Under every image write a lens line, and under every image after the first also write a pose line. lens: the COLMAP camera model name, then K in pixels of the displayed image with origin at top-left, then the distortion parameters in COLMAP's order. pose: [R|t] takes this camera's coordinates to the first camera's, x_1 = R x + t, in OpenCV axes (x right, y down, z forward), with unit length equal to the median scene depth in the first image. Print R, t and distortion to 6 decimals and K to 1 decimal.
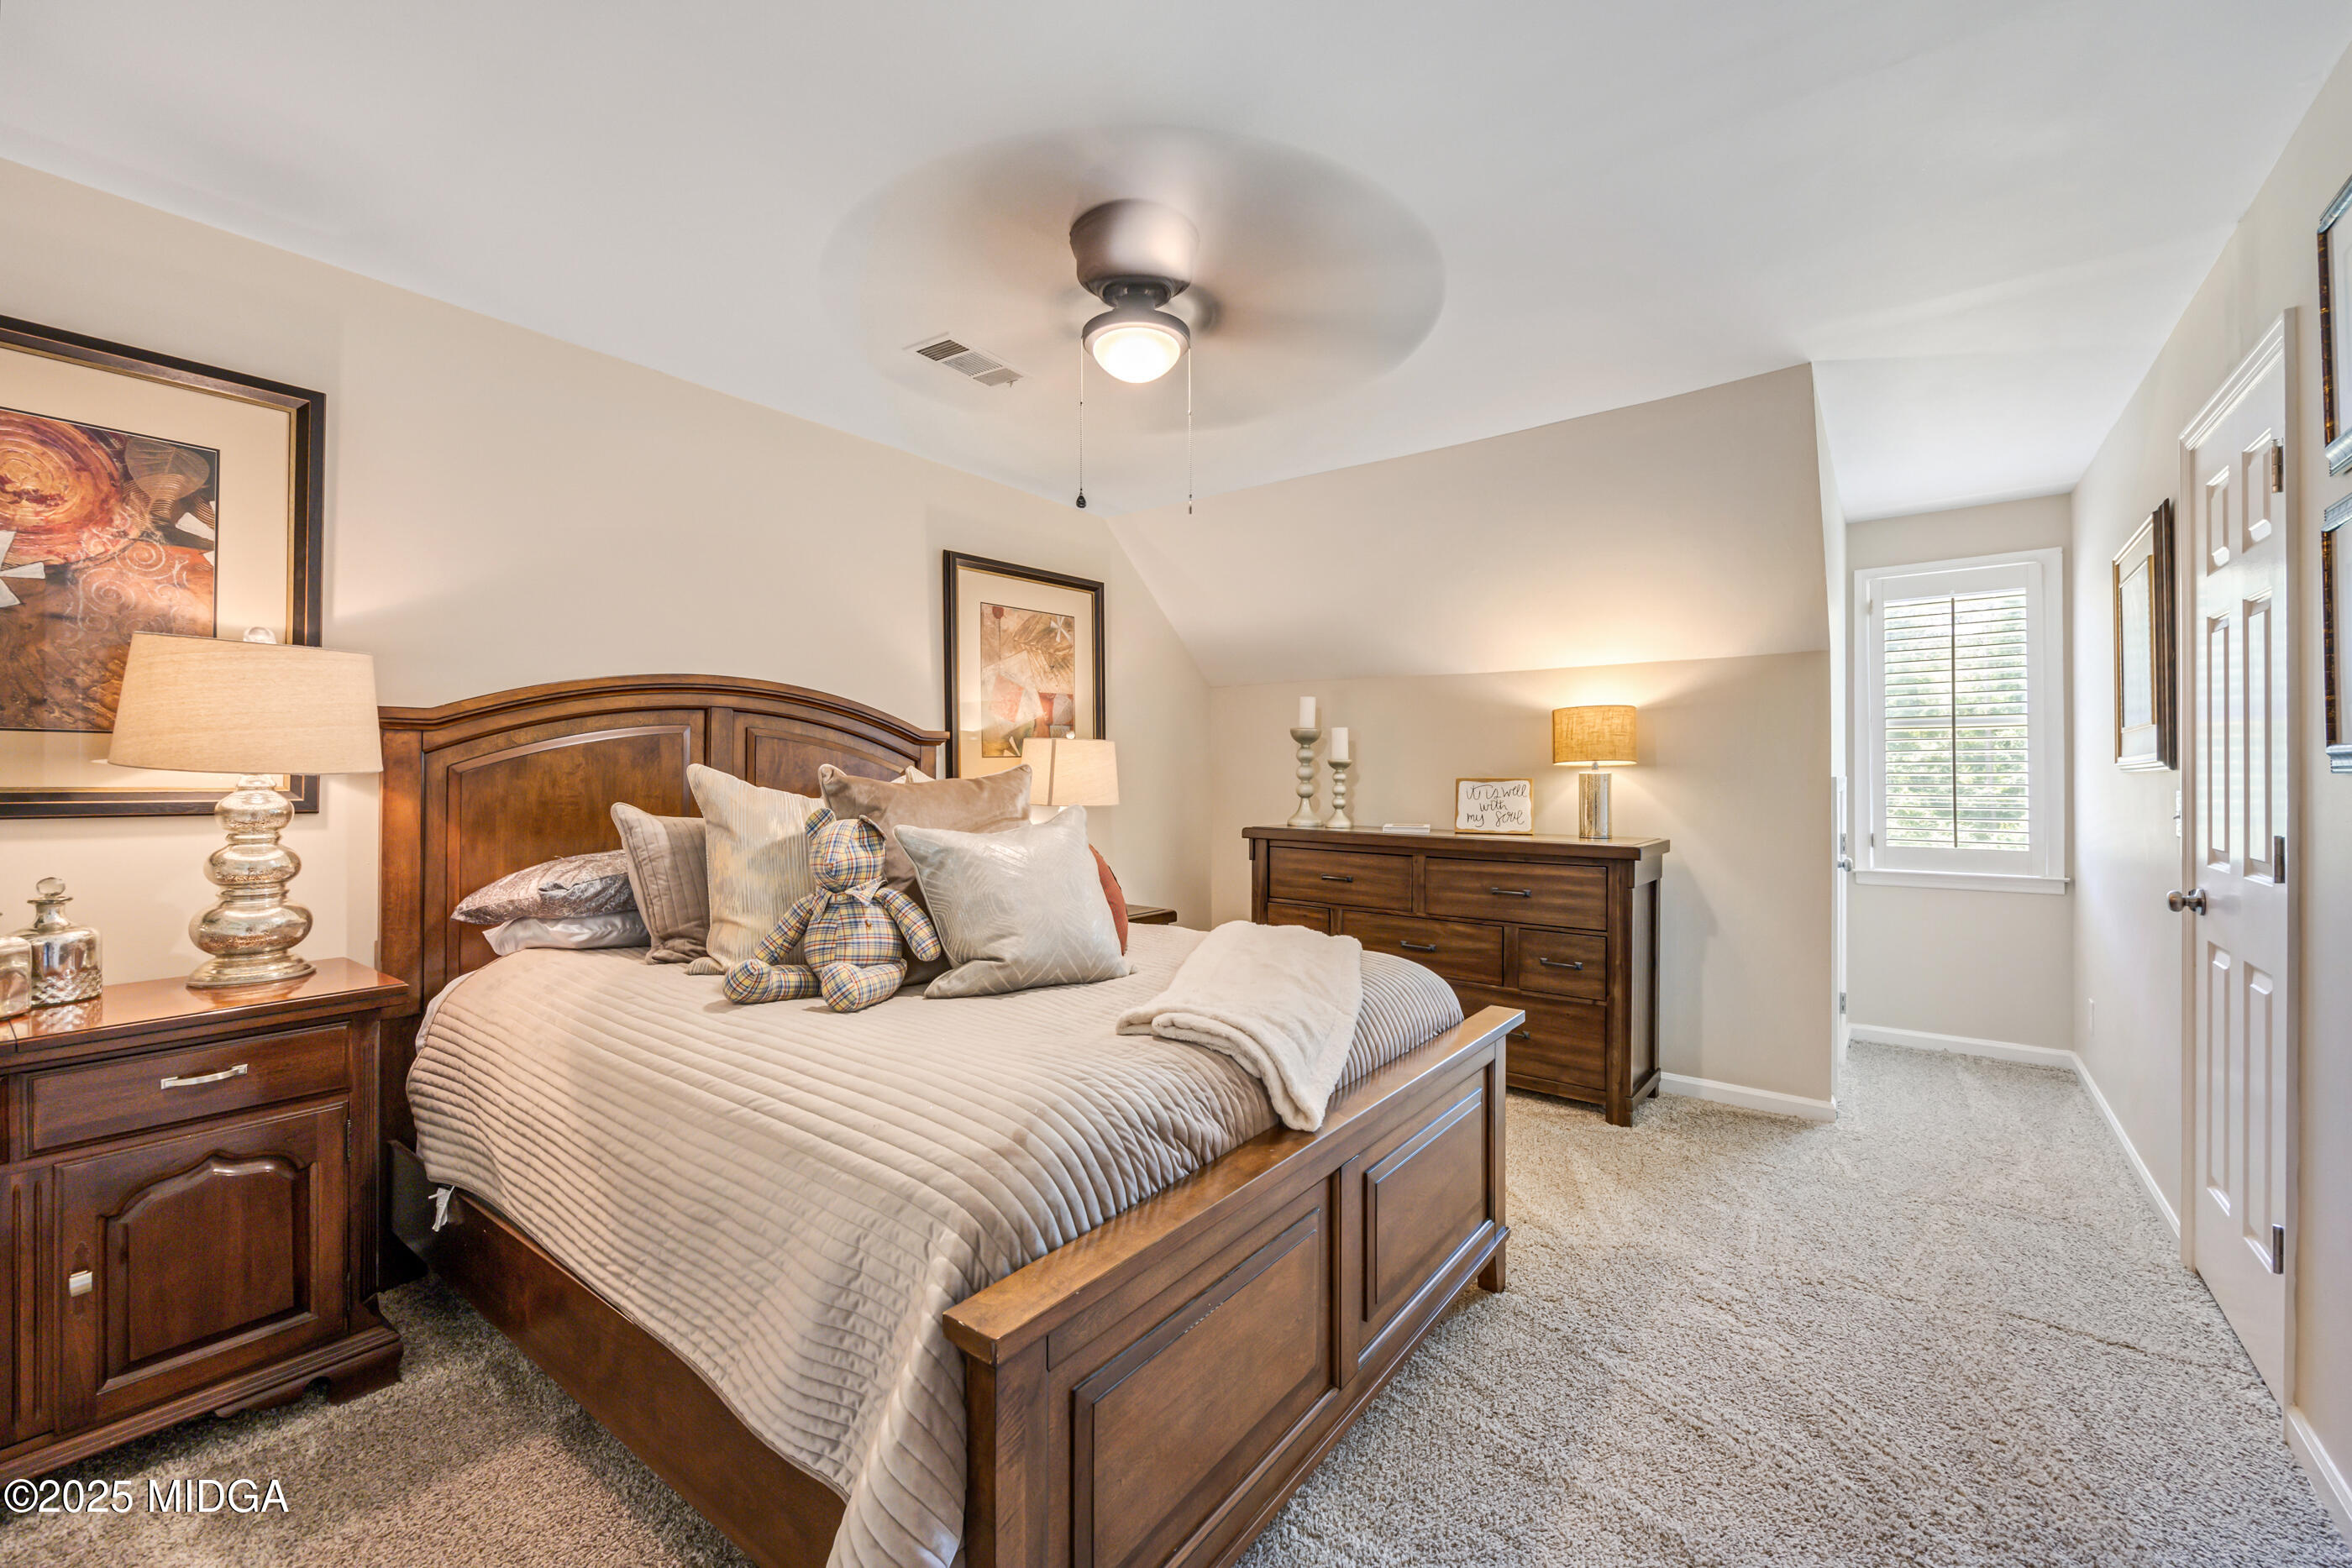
lens RADIAL K [[947.5, 0, 1176.0], [0, 947.5, 784.0], [0, 0, 1]] dist [0.000354, 0.000102]
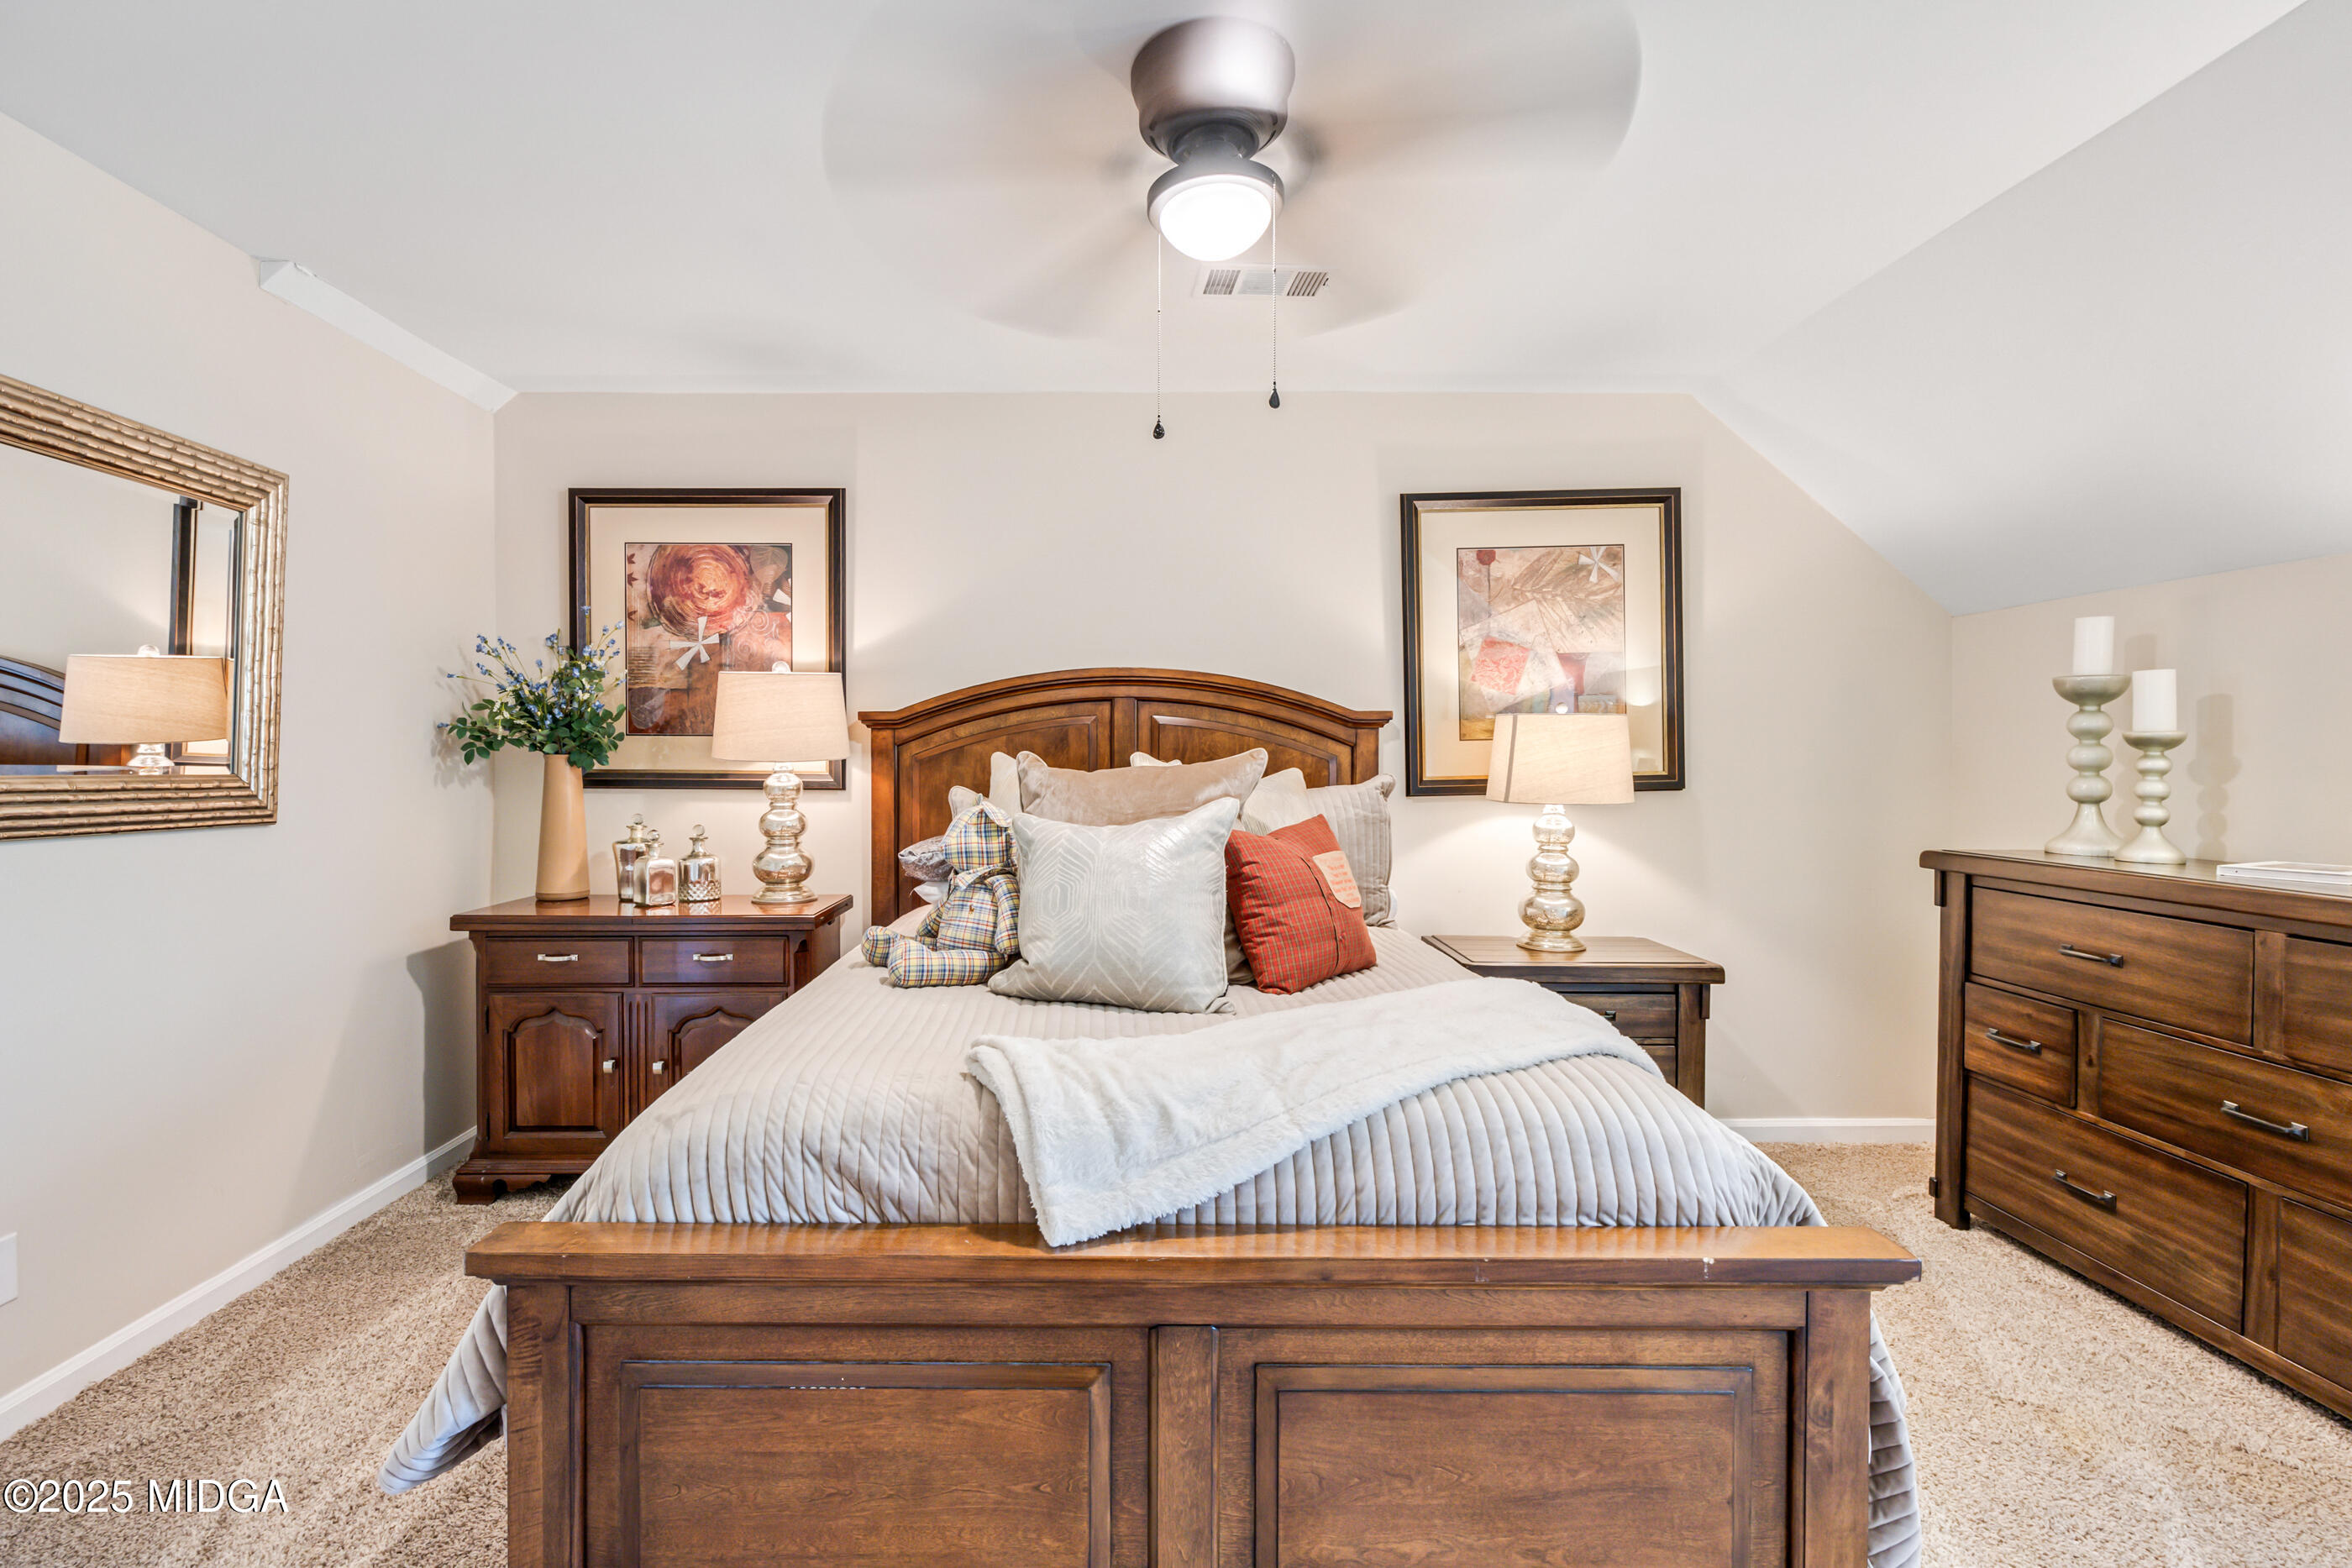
lens RADIAL K [[1052.3, 0, 1109.0], [0, 1052.3, 781.2], [0, 0, 1]] dist [-0.001414, -0.000510]
pose [[0.600297, 0.012730, -0.799676, 0.549224], [-0.007386, 0.999919, 0.010374, -0.000791], [0.799743, -0.000321, 0.600342, 0.367582]]
